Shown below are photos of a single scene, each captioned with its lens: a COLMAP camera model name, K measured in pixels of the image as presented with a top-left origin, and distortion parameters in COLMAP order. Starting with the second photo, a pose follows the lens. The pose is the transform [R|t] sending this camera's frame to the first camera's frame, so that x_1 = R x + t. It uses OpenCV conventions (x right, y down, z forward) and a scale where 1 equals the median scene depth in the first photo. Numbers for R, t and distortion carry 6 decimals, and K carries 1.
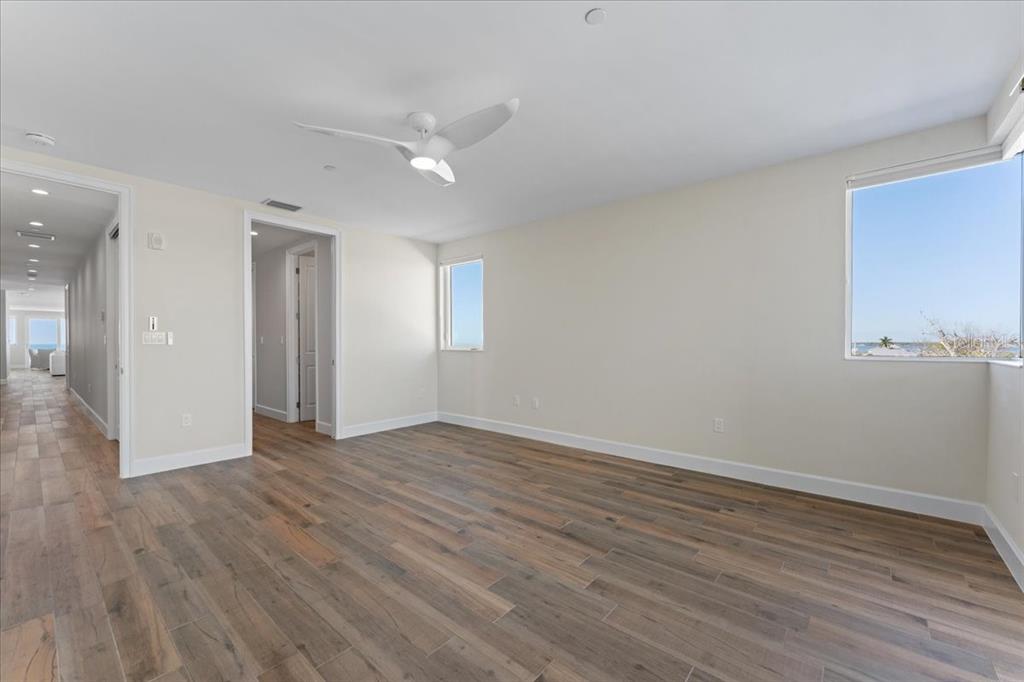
lens RADIAL K [[416.3, 0, 505.2], [0, 416.3, 346.9], [0, 0, 1]] dist [0.000727, -0.000543]
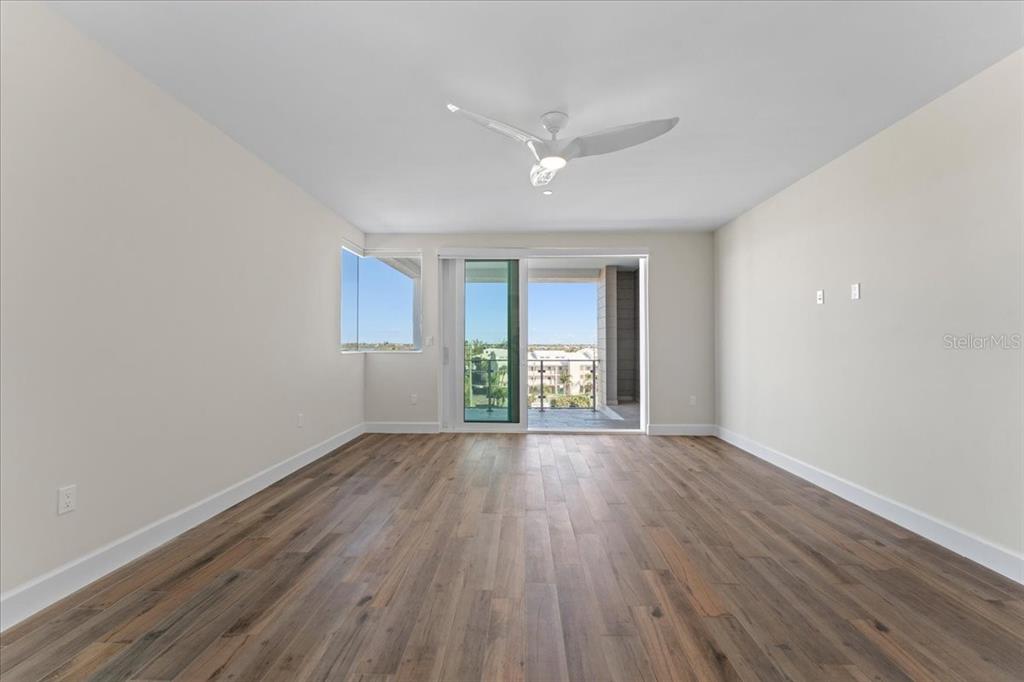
lens RADIAL K [[416.3, 0, 514.5], [0, 416.3, 335.6], [0, 0, 1]] dist [0.000727, -0.000543]
pose [[-0.641234, 0.012972, 0.767236, -0.681545], [0.003355, 0.999895, -0.014102, -0.013764], [-0.767338, -0.006468, -0.641210, 1.300464]]
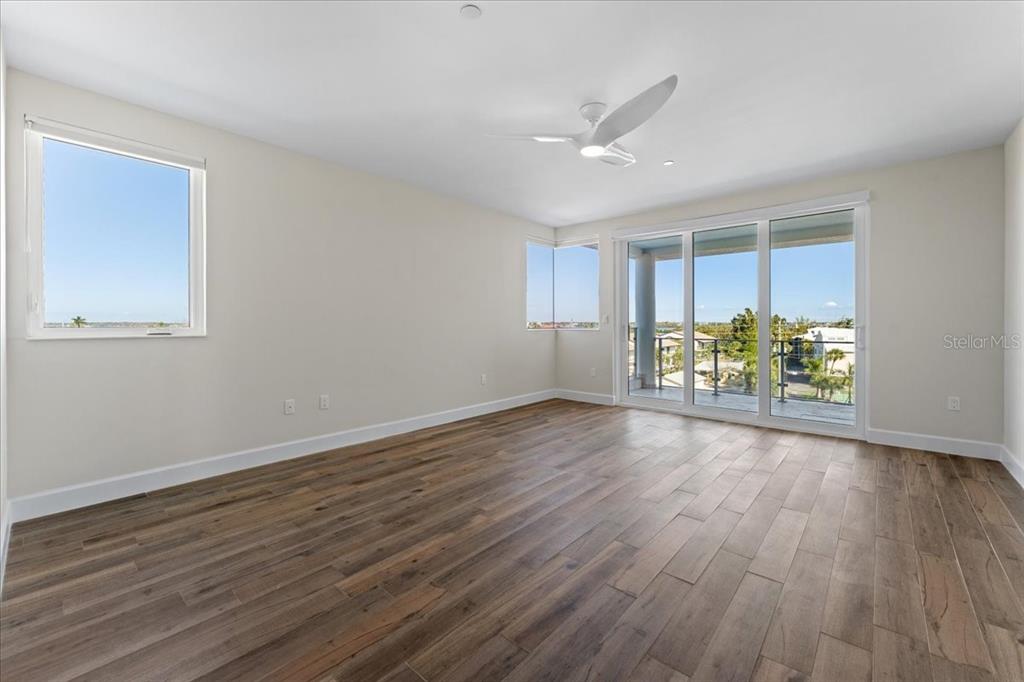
lens RADIAL K [[416.3, 0, 517.3], [0, 416.3, 323.5], [0, 0, 1]] dist [0.000727, -0.000543]
pose [[-0.003570, -0.002528, 0.999990, -0.955408], [0.011179, 0.999934, 0.002568, -0.008902], [-0.999931, 0.011188, -0.003542, 0.909844]]
